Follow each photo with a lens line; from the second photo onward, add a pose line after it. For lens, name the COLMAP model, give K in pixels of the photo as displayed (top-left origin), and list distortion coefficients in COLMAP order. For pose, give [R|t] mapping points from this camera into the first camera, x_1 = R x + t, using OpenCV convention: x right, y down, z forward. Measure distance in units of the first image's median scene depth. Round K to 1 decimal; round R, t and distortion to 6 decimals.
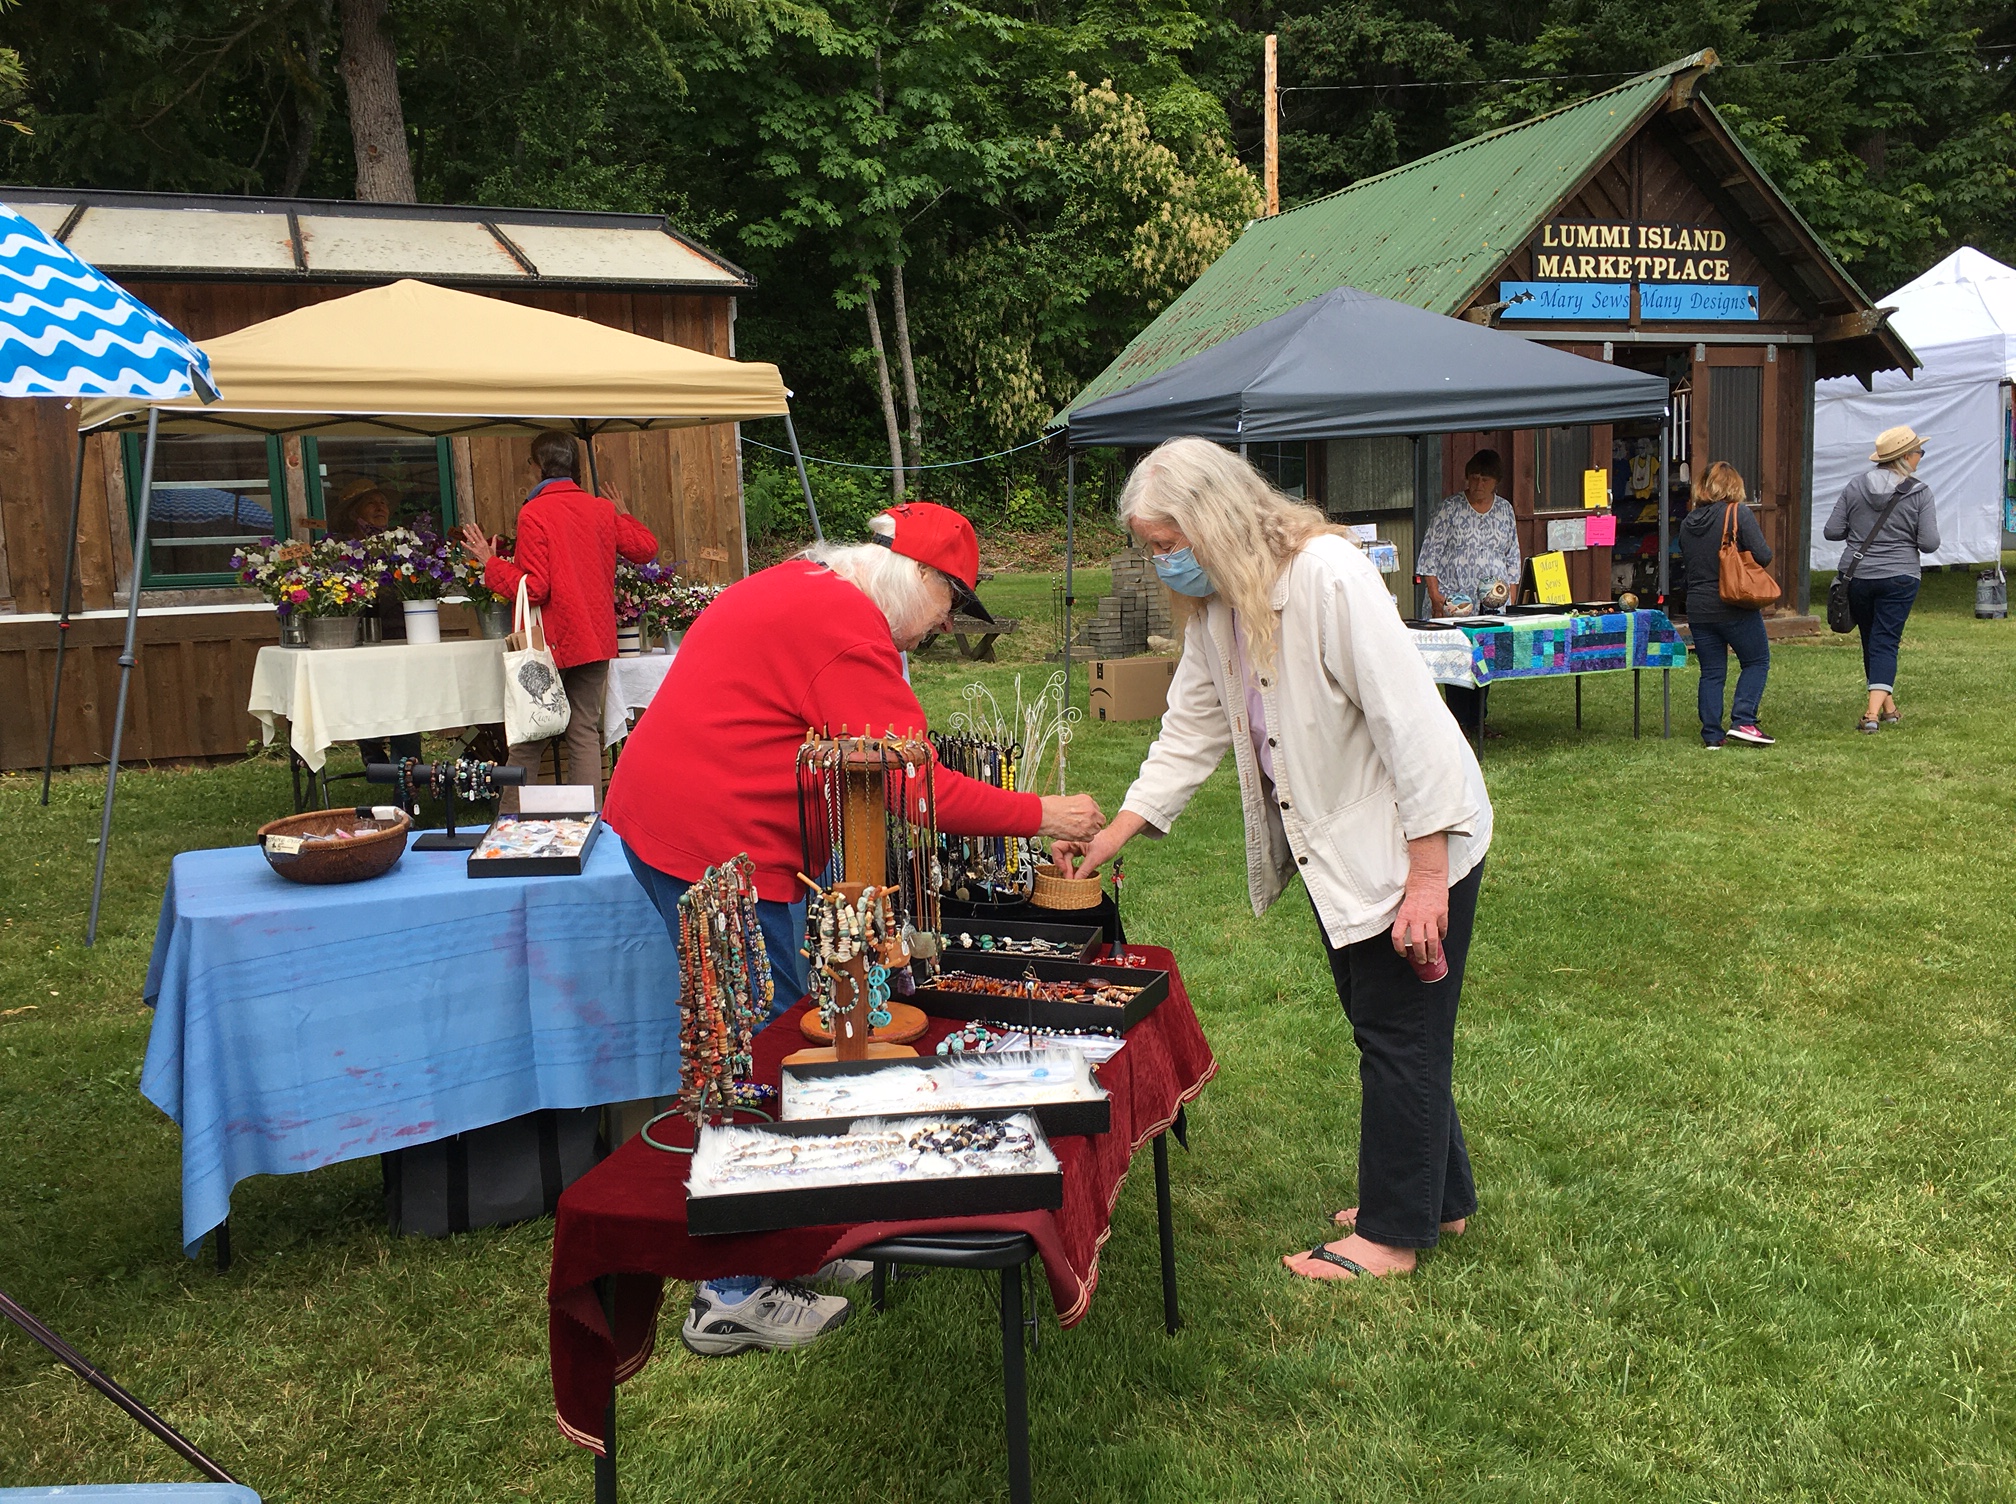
lens RADIAL K [[1678.2, 0, 1003.0], [0, 1678.2, 745.3], [0, 0, 1]] dist [0.062875, -0.066928]
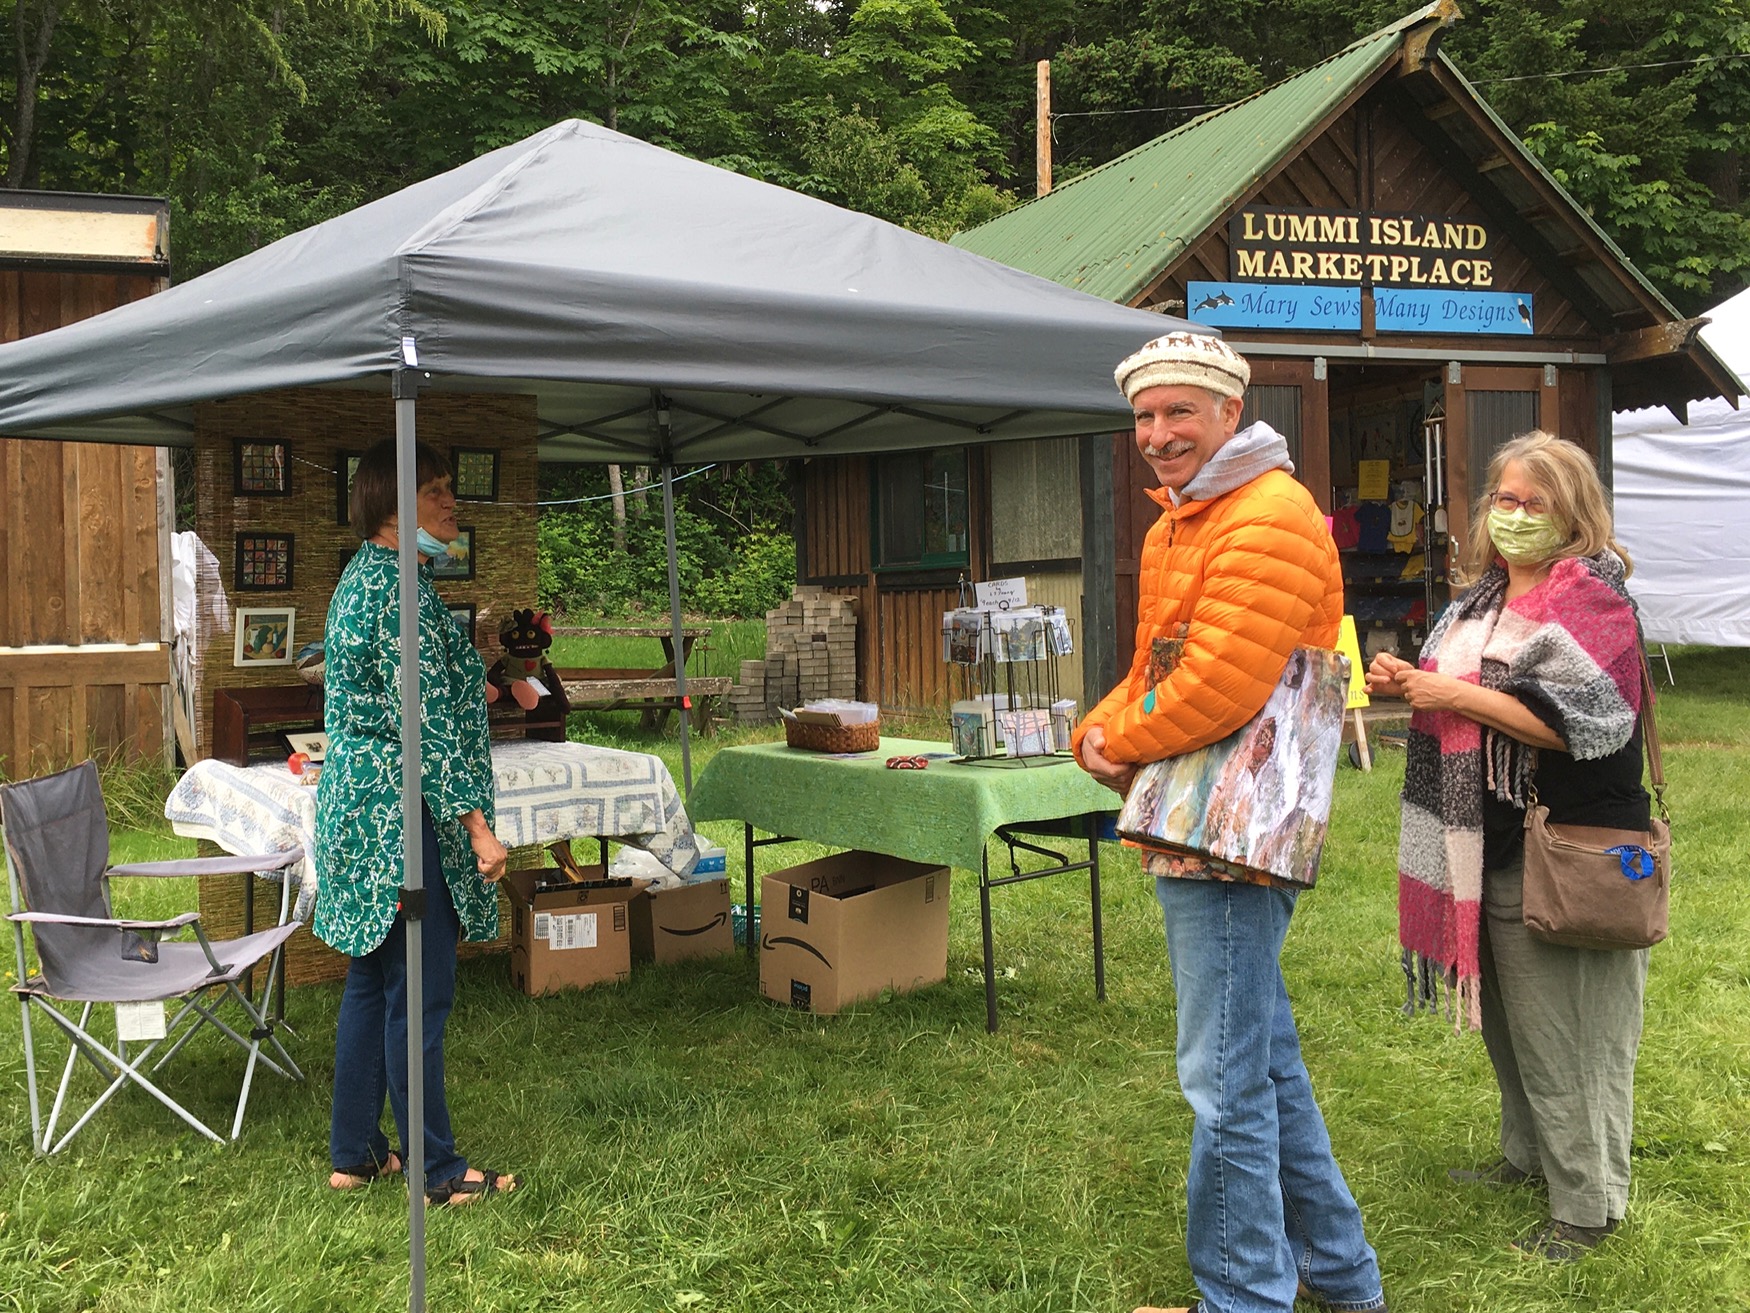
lens RADIAL K [[1456.8, 0, 919.0], [0, 1456.8, 611.9], [0, 0, 1]] dist [0.062875, -0.066928]
pose [[0.996973, 0.016357, -0.076010, 0.216462], [-0.024350, 0.994125, -0.105459, -0.040877], [0.073838, 0.106991, 0.991514, 0.311558]]
